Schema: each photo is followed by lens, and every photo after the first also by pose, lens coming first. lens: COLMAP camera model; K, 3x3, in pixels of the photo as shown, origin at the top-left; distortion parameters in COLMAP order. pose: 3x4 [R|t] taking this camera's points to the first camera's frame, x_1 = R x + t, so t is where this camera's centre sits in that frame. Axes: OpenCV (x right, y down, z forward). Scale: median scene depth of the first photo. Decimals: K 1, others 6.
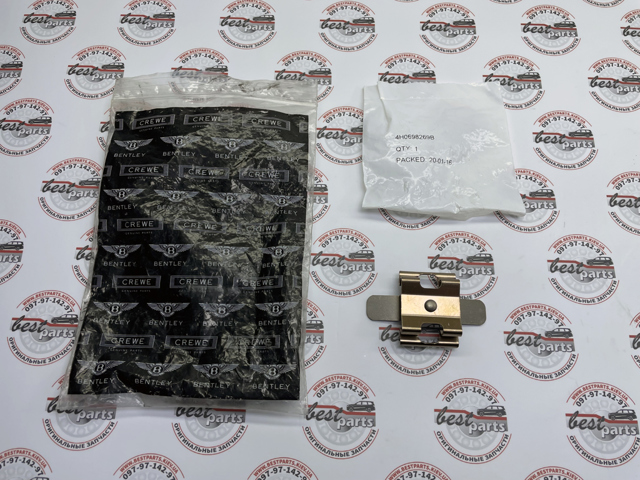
lens RADIAL K [[491.3, 0, 330.3], [0, 491.3, 242.7], [0, 0, 1]] dist [0.056668, -0.113644]
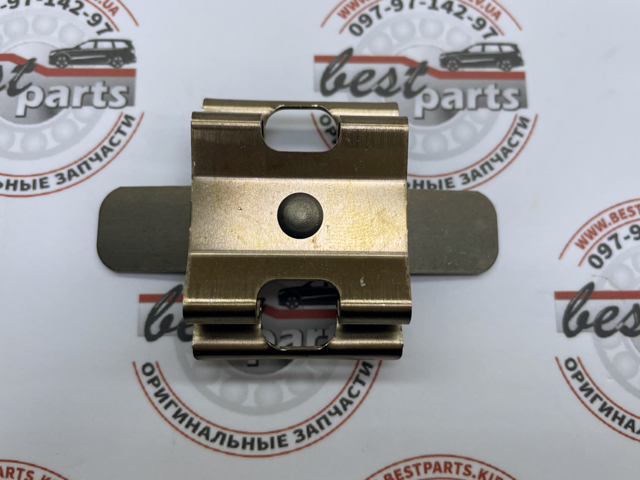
lens RADIAL K [[711.7, 0, 320.0], [0, 711.7, 240.0], [0, 0, 1]] dist [-0.008814, -0.004423]
pose [[0.998105, -0.033631, 0.051536, 0.186480], [0.025230, 0.987471, 0.155773, 0.076926], [-0.056129, -0.154177, 0.986448, 0.584408]]
